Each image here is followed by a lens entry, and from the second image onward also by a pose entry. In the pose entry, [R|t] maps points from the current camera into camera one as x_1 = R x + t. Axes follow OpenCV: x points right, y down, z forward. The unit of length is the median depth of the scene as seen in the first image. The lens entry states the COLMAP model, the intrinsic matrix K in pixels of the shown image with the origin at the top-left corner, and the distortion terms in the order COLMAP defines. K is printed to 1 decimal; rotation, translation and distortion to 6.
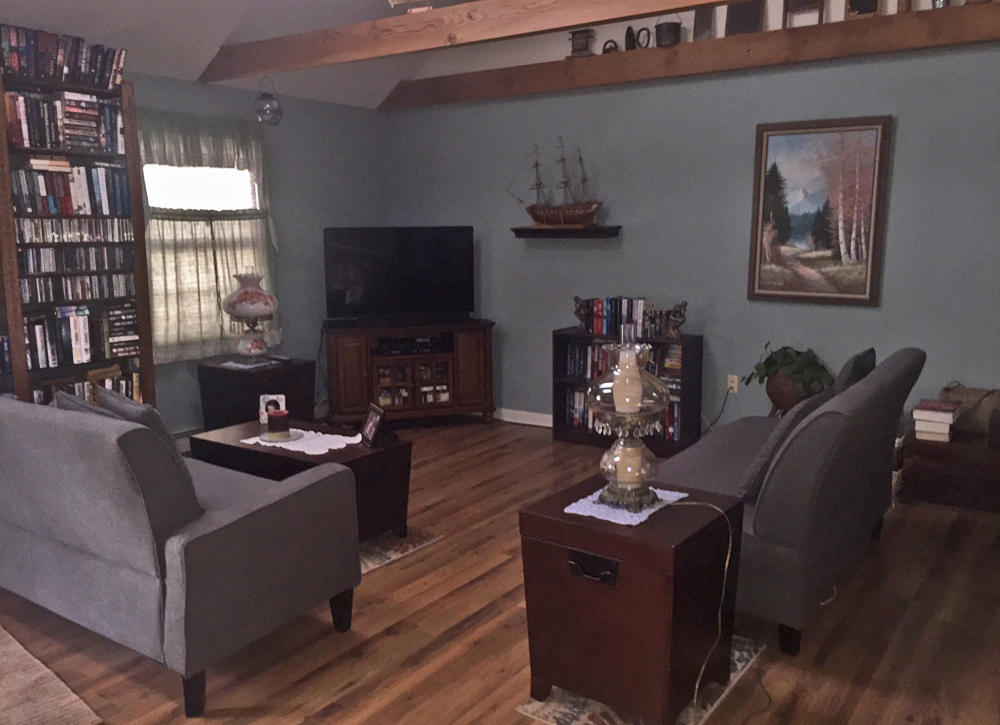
lens RADIAL K [[873.8, 0, 500.3], [0, 873.8, 382.0], [0, 0, 1]] dist [0.051724, -0.010519]
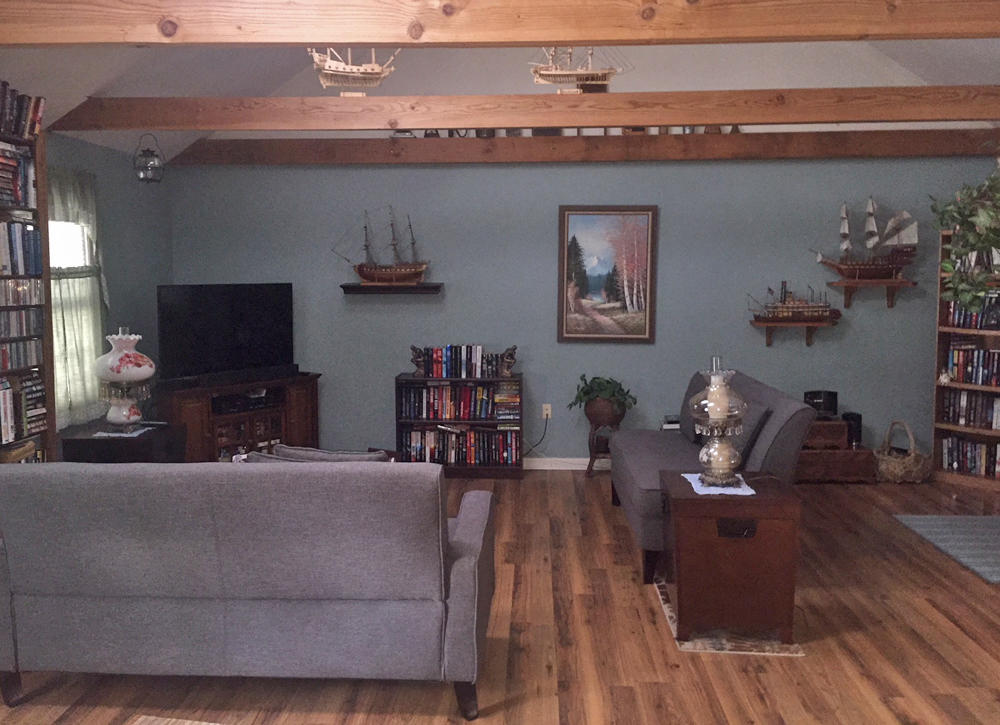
lens RADIAL K [[895.6, 0, 500.0], [0, 895.6, 362.5], [0, 0, 1]] dist [0.061876, 0.001290]
pose [[0.839157, -0.051278, 0.541466, -0.490925], [0.094180, 0.994206, -0.051806, -0.007341], [-0.535673, 0.094469, 0.839125, -0.020485]]
